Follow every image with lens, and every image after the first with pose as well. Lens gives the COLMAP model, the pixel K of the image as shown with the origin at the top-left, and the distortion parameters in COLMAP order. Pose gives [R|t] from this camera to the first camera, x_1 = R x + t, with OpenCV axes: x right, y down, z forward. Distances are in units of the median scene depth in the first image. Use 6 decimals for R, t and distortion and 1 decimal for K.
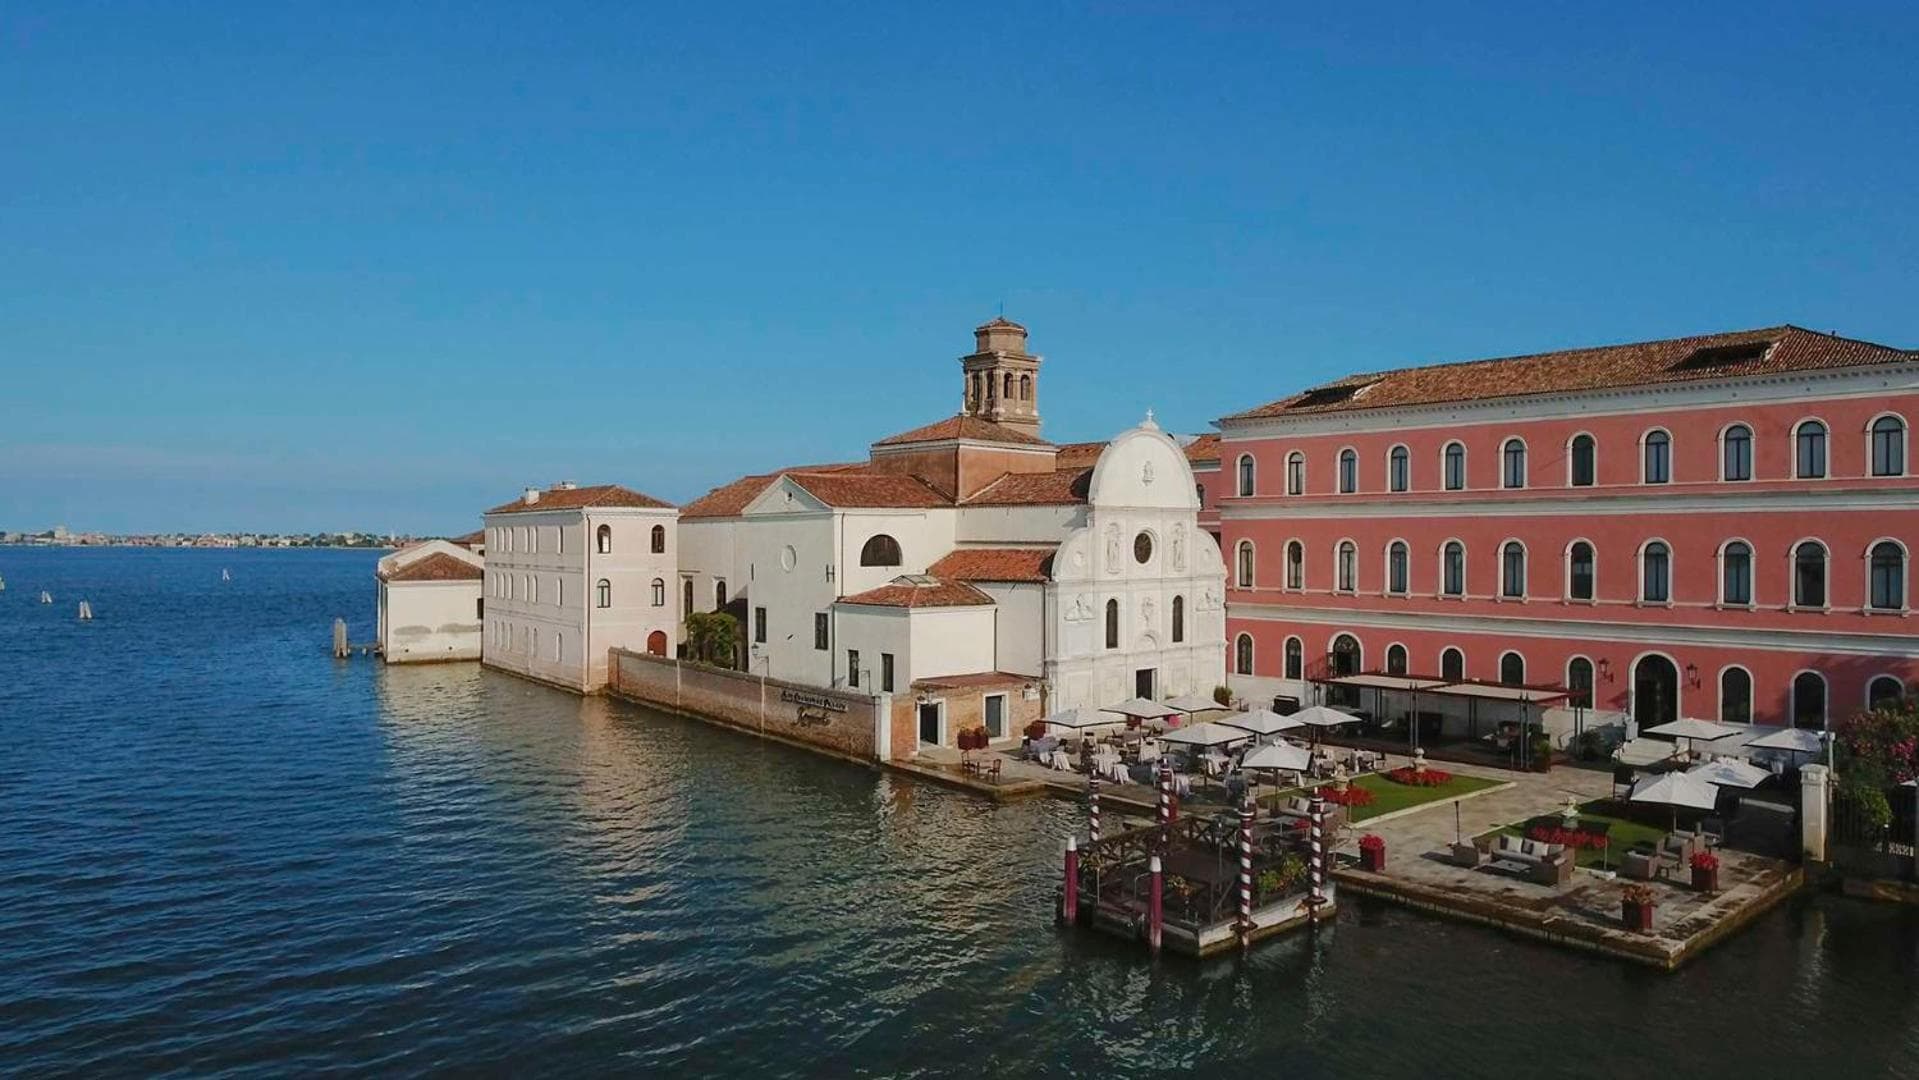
lens RADIAL K [[1233.3, 0, 959.5], [0, 1233.3, 540.0], [0, 0, 1]] dist [-0.005232, -0.000228]
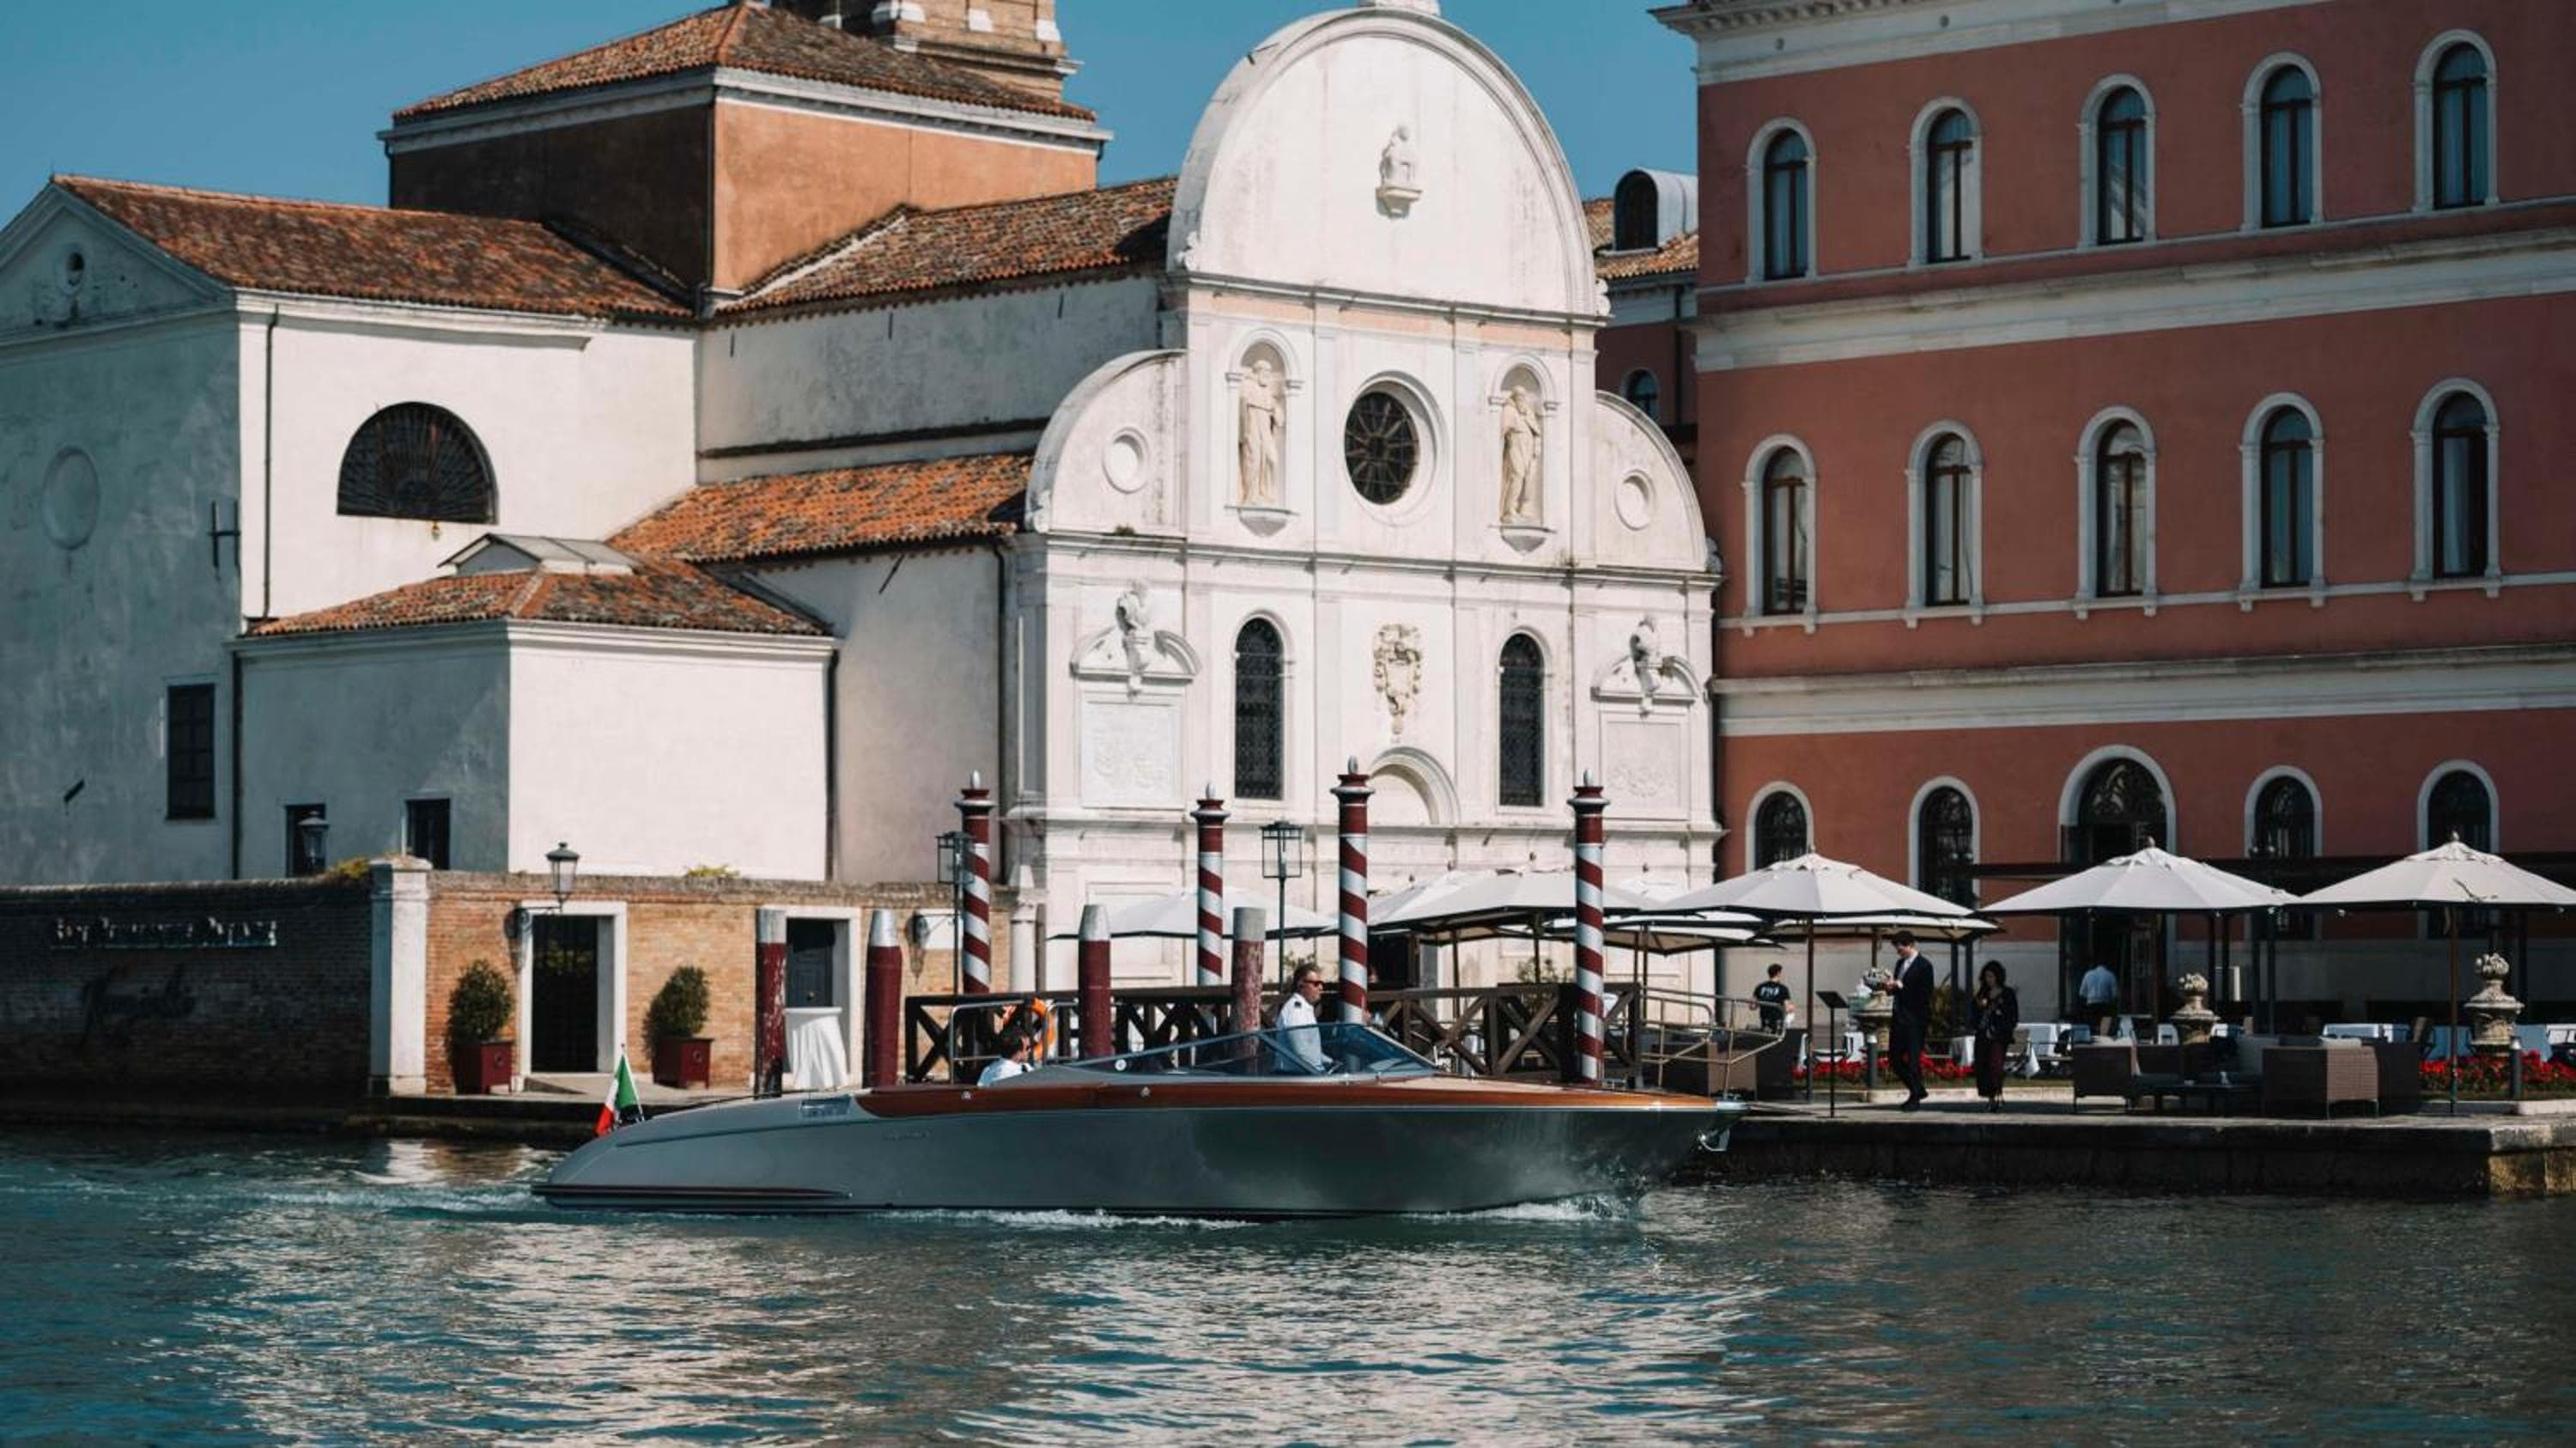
lens RADIAL K [[6455.7, 0, 1288.0], [0, 6455.7, 724.0], [0, 0, 1]] dist [-0.031710, -0.245965]
pose [[0.998728, -0.001885, 0.050397, 0.056869], [0.004513, 0.998632, -0.052093, 0.142503], [-0.050230, 0.052254, 0.997370, -0.419481]]
